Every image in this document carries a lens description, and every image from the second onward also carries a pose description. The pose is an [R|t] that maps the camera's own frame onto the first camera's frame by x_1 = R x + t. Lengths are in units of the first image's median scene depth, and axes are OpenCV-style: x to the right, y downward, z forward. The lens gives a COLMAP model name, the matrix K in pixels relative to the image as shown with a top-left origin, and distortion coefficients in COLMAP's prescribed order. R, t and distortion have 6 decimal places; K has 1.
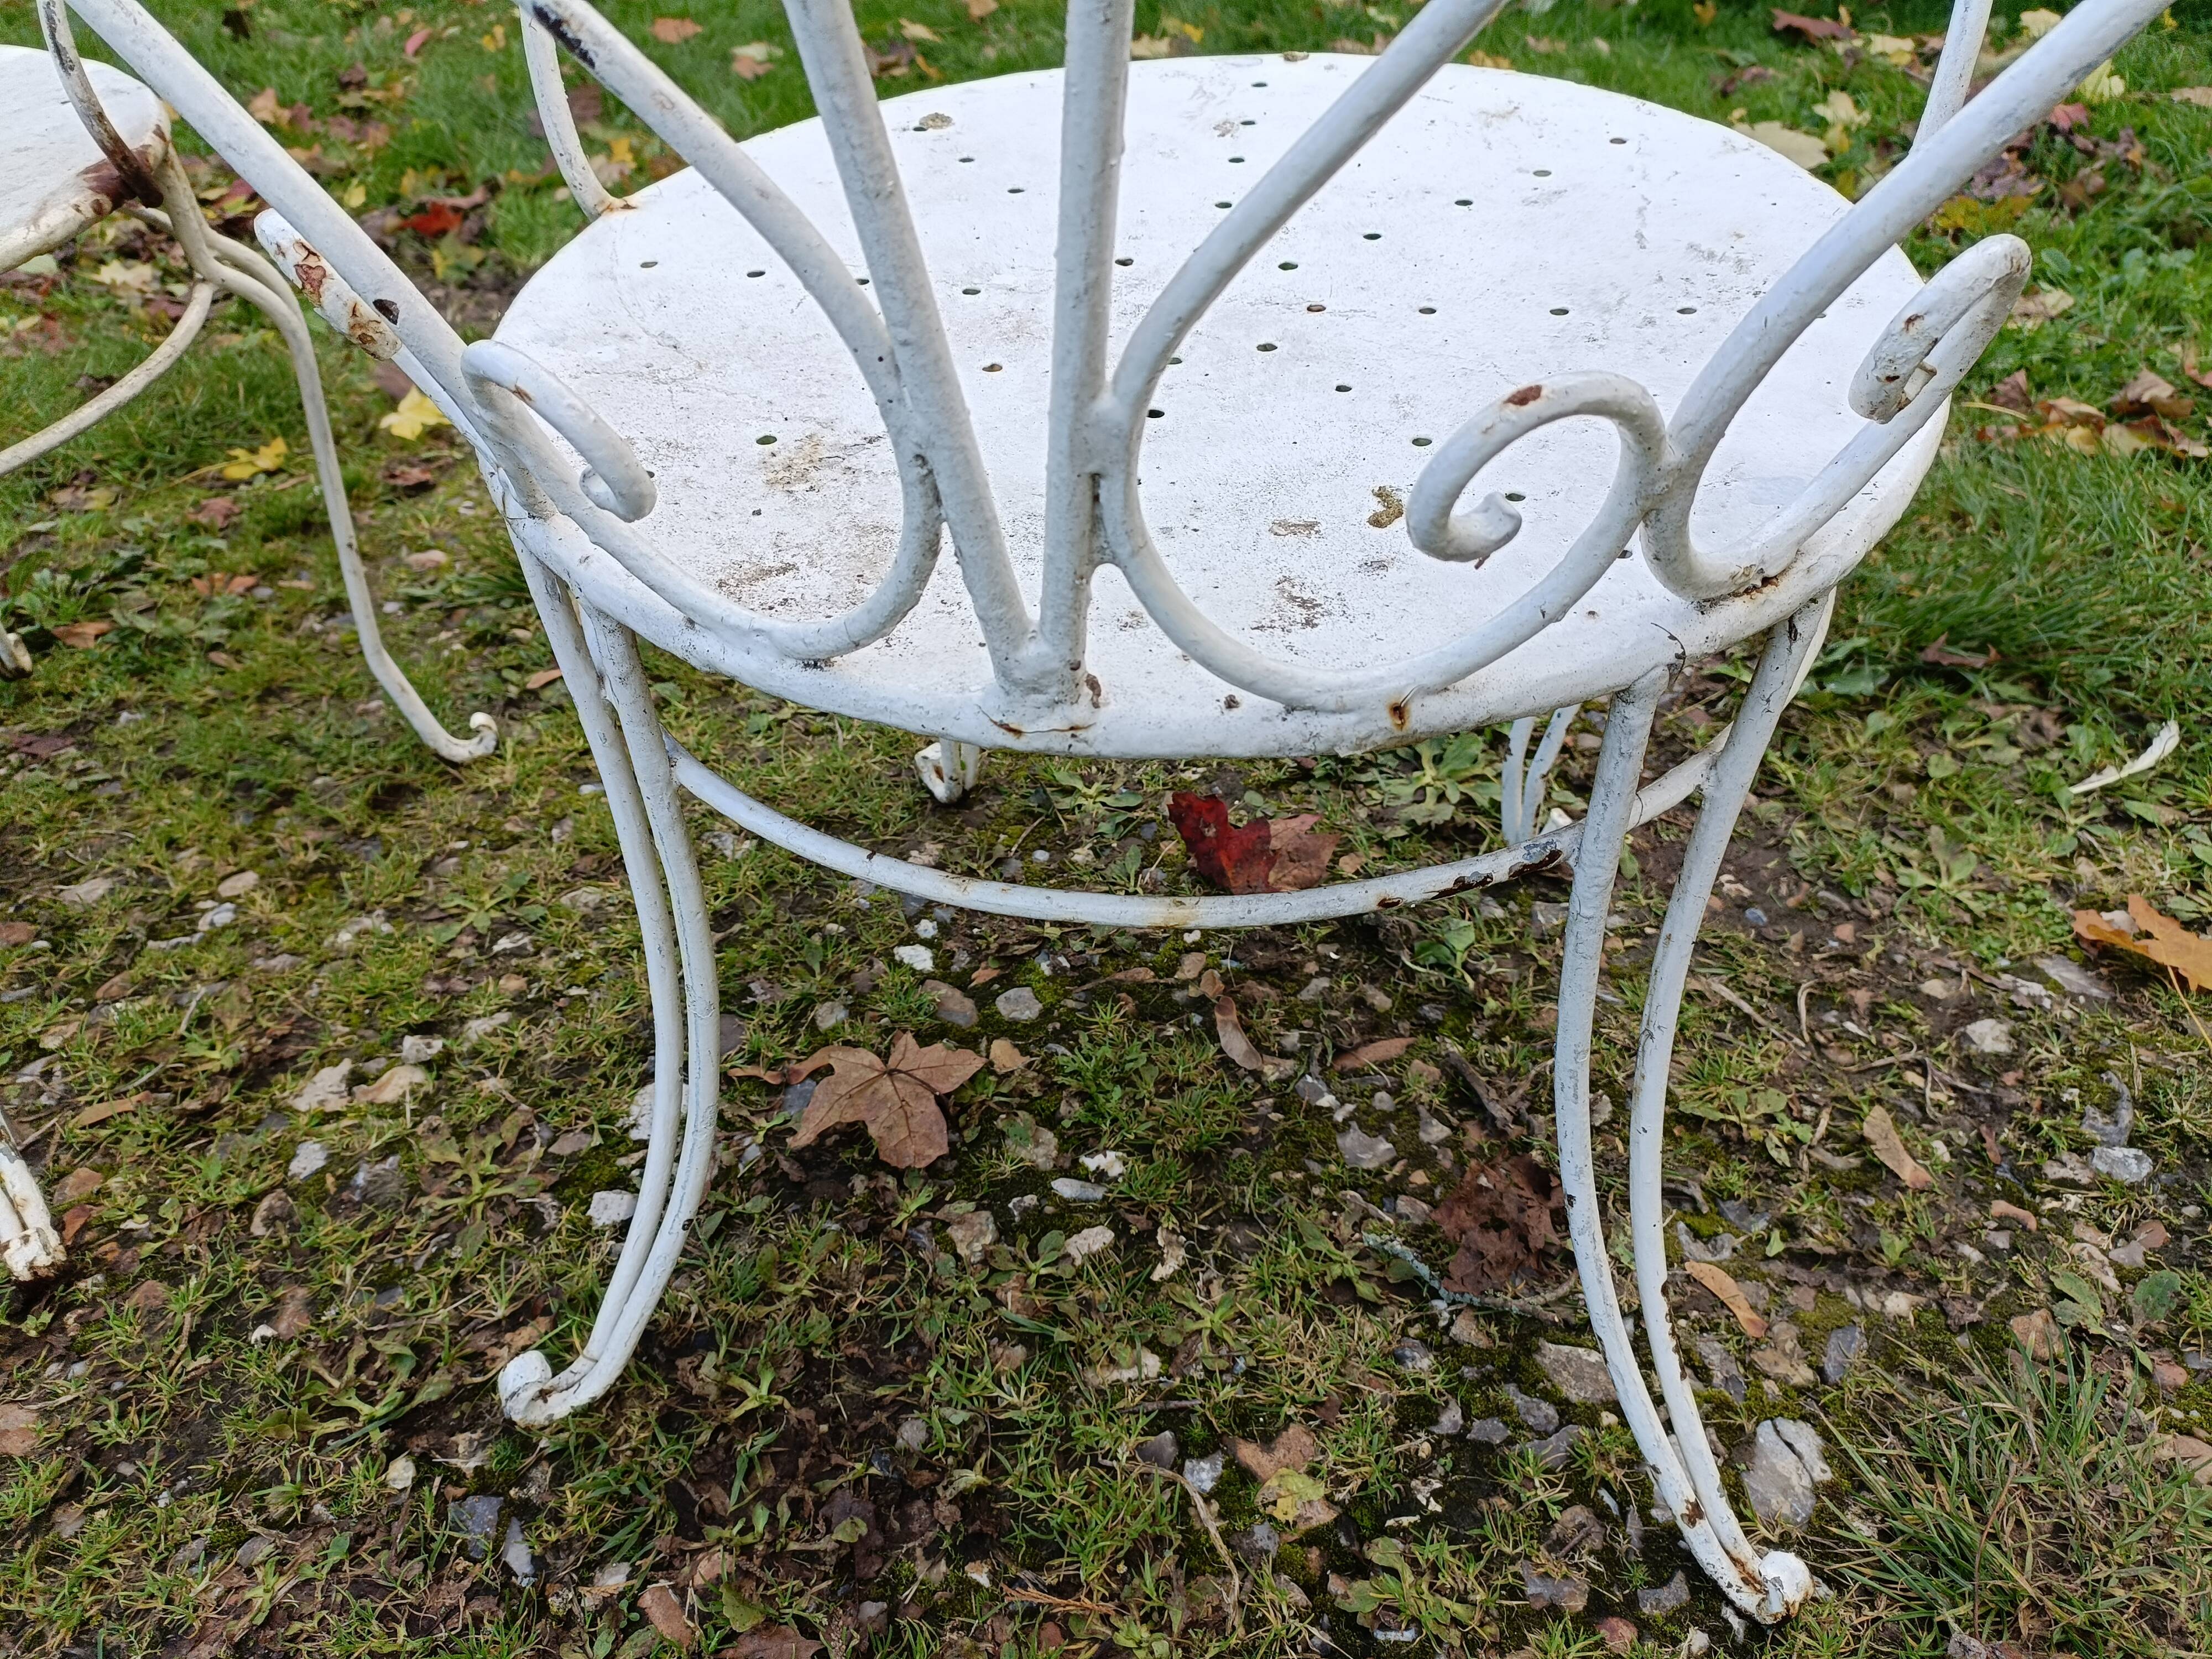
lens RADIAL K [[1634.7, 0, 1100.9], [0, 1634.7, 836.5], [0, 0, 1]] dist [0.065063, -0.080075]
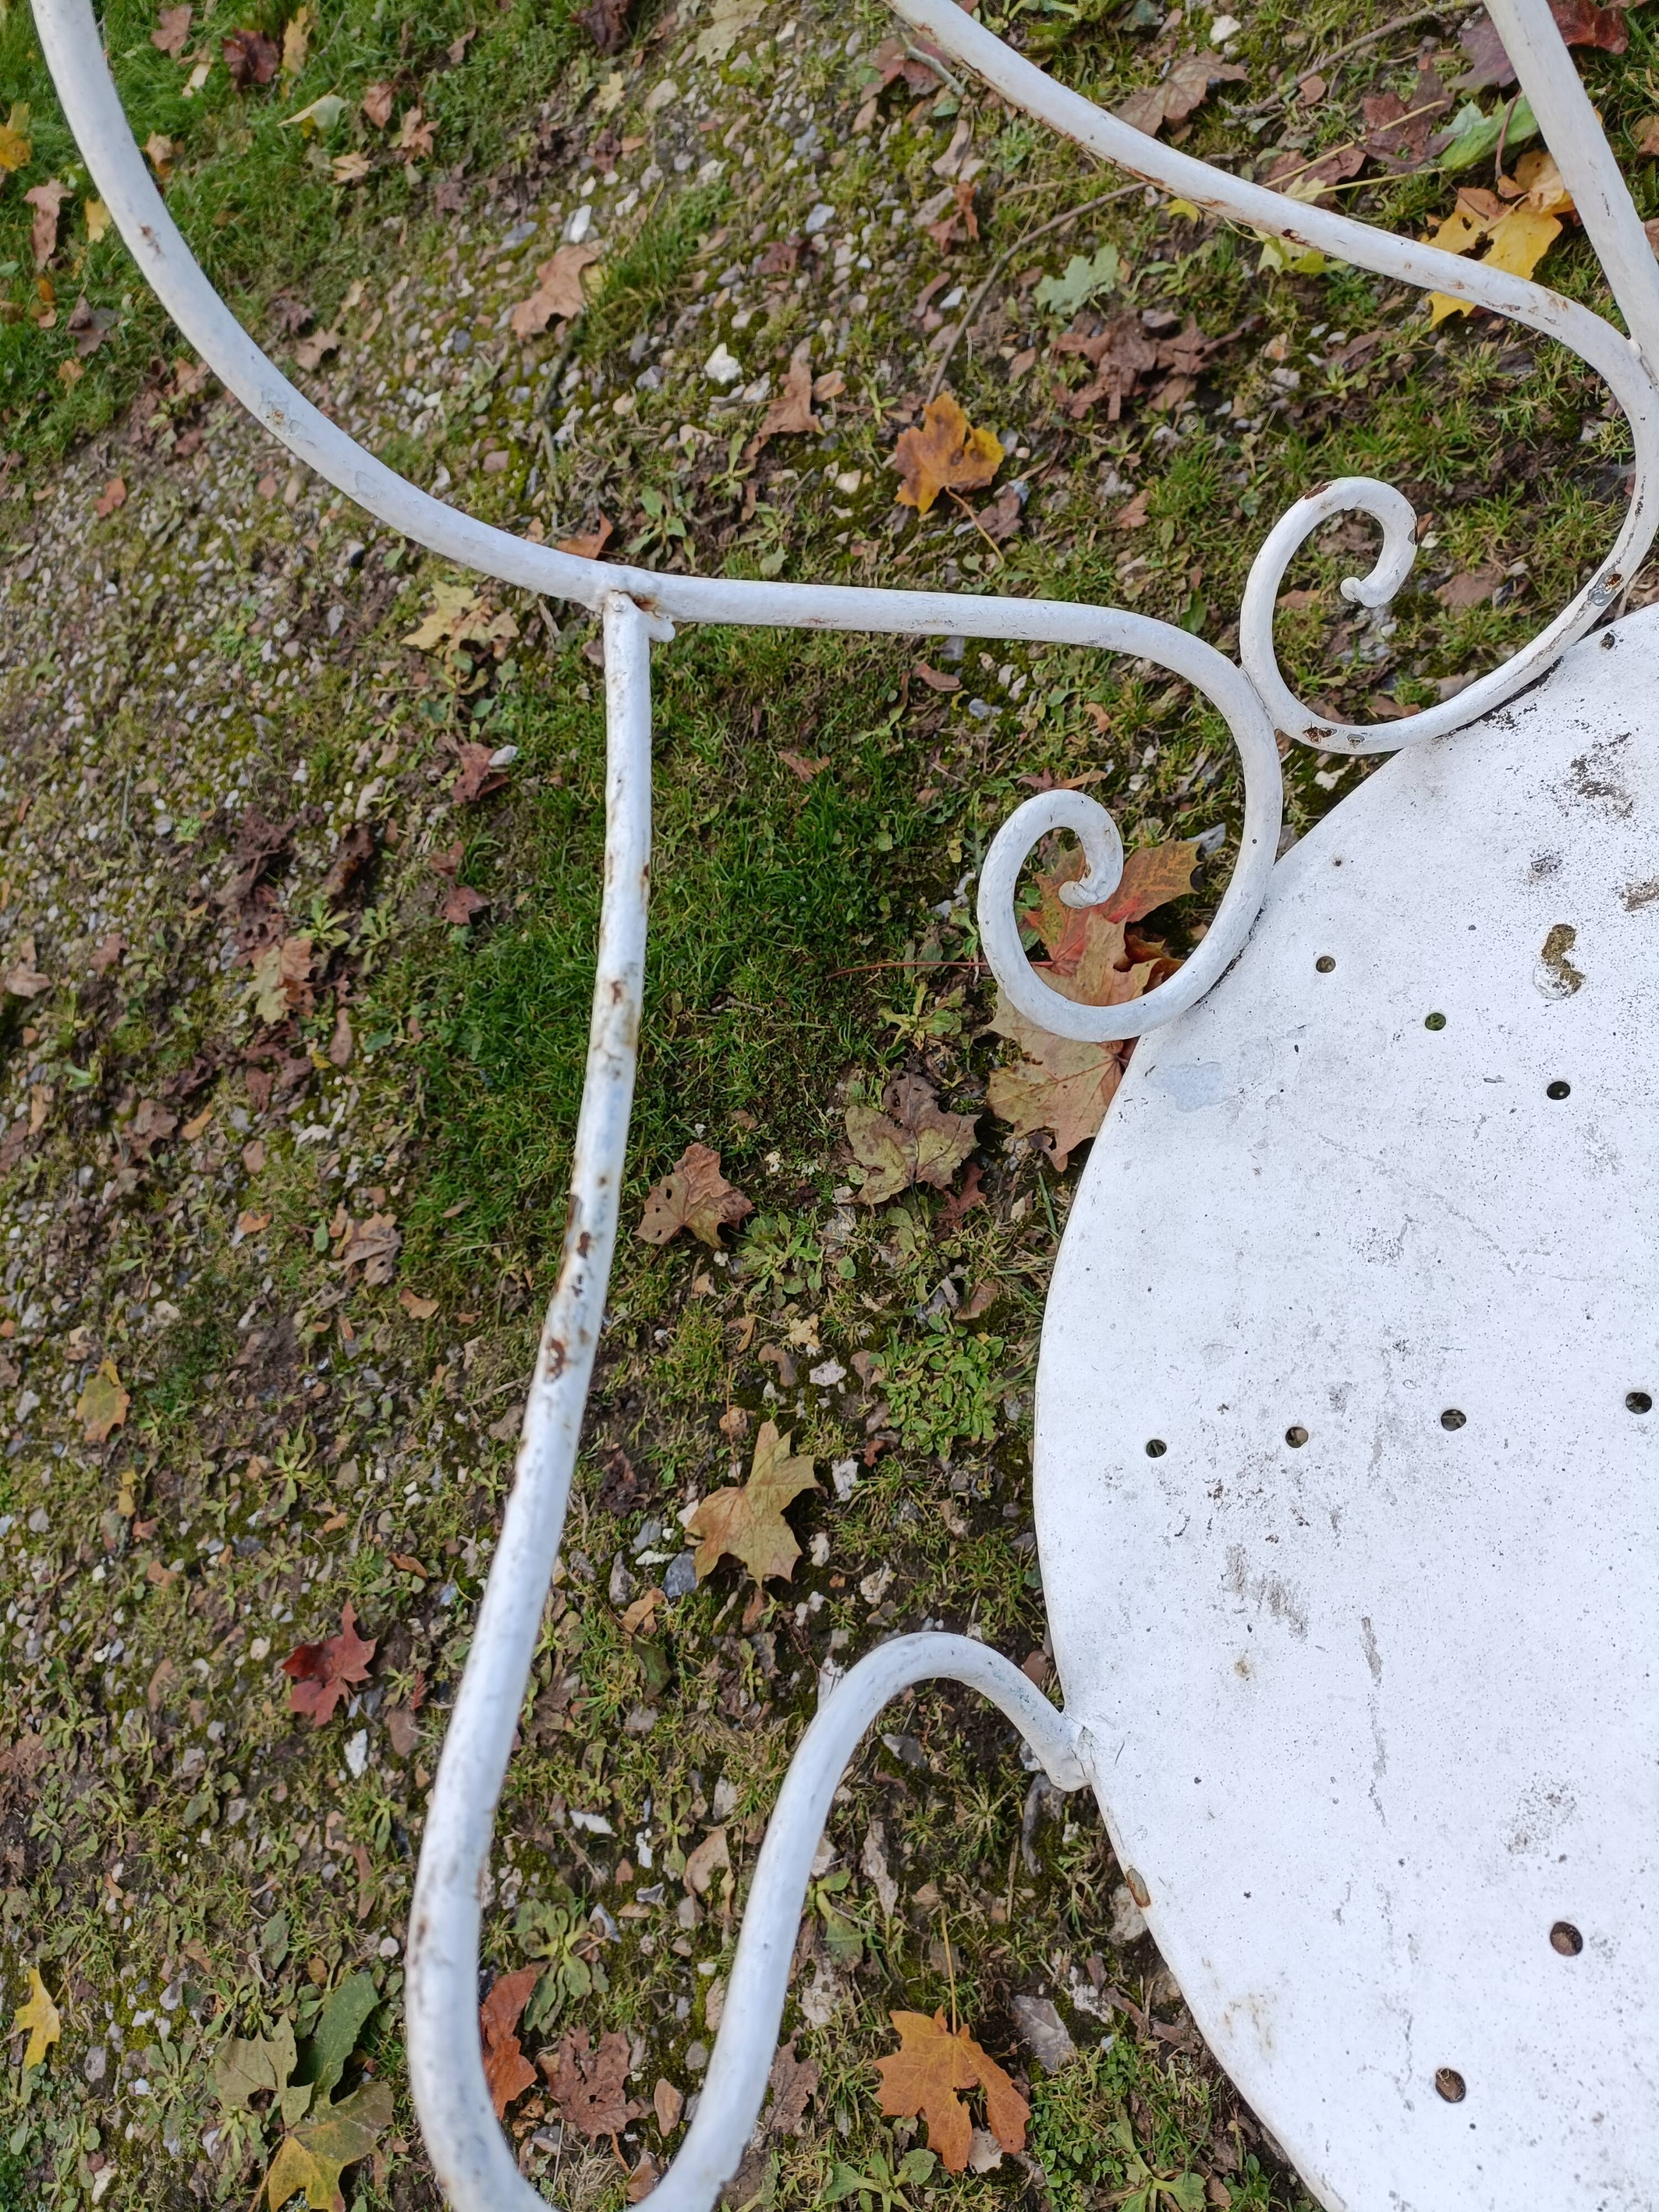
lens RADIAL K [[1629.4, 0, 816.1], [0, 1629.4, 1099.5], [0, 0, 1]] dist [0.068420, -0.085646]
pose [[-0.807147, 0.418160, 0.416720, 0.093575], [0.333577, -0.259345, 0.906348, -0.743822], [0.487073, 0.870564, 0.069841, 0.463673]]
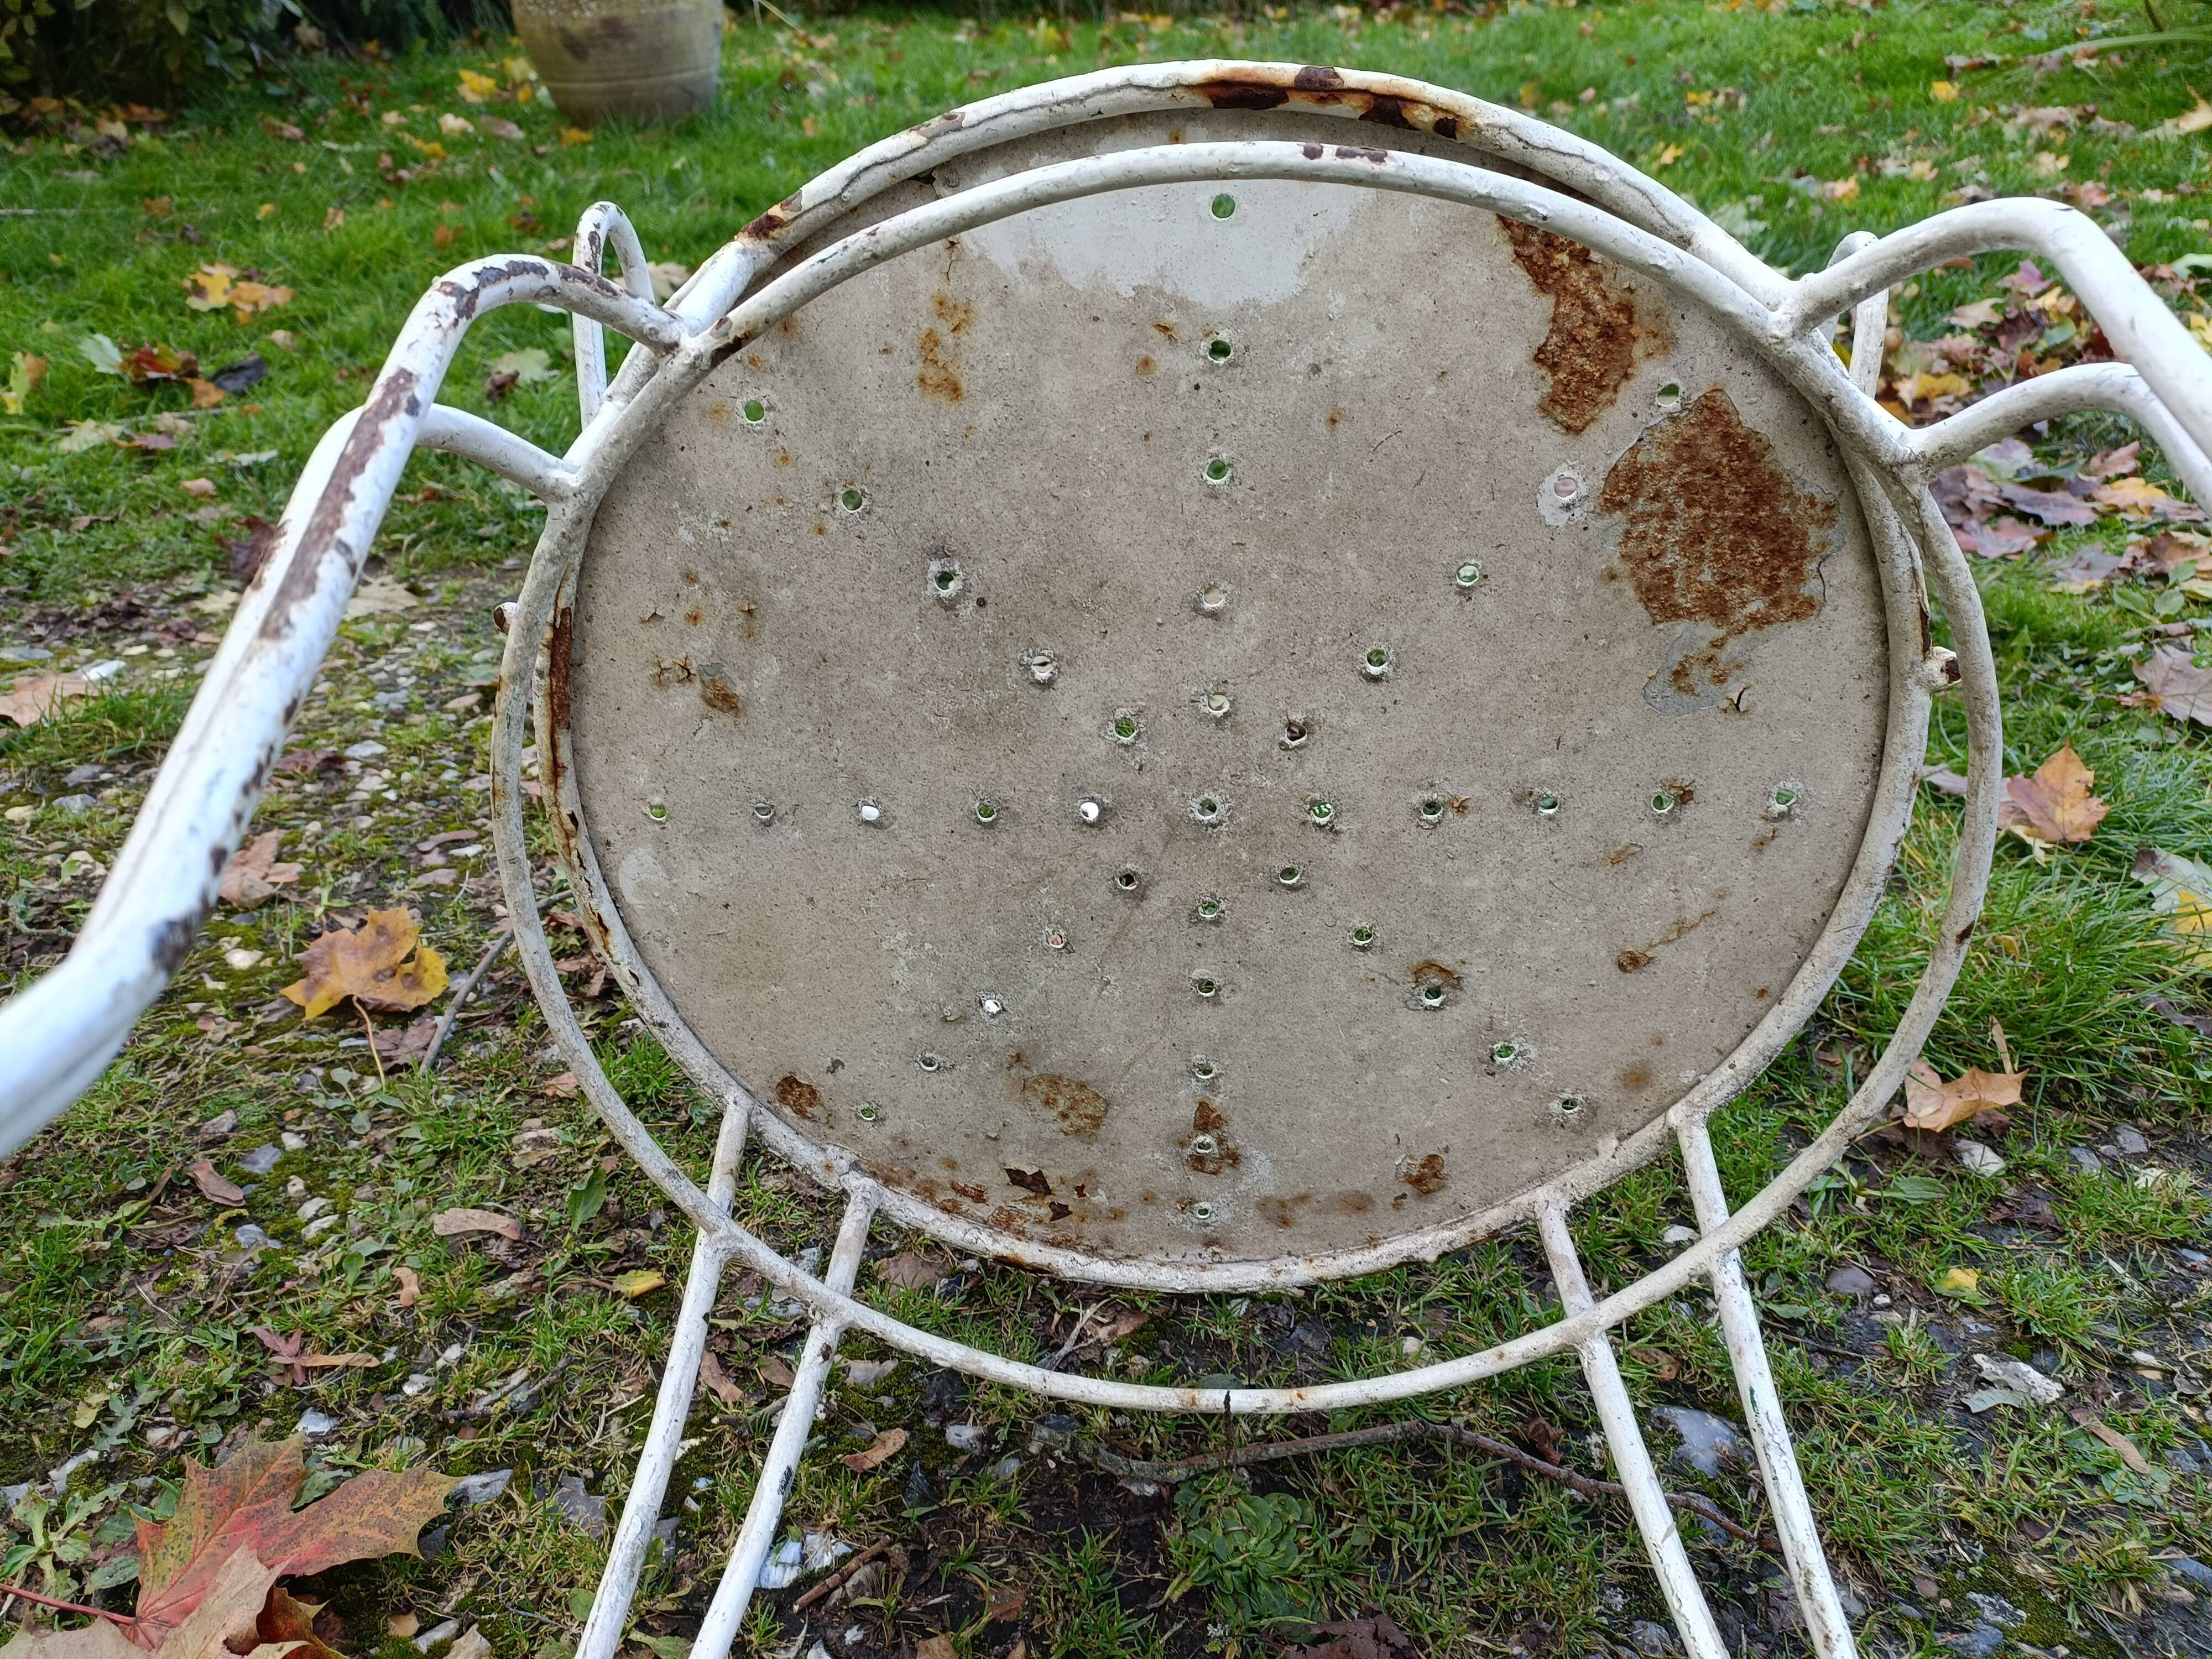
lens RADIAL K [[1637.3, 0, 1101.5], [0, 1637.3, 822.7], [0, 0, 1]] dist [0.057307, -0.069744]
pose [[-0.960454, 0.149359, -0.234989, 0.136114], [-0.149187, 0.436543, 0.887228, -0.378926], [0.235099, 0.887199, -0.396997, 0.635113]]
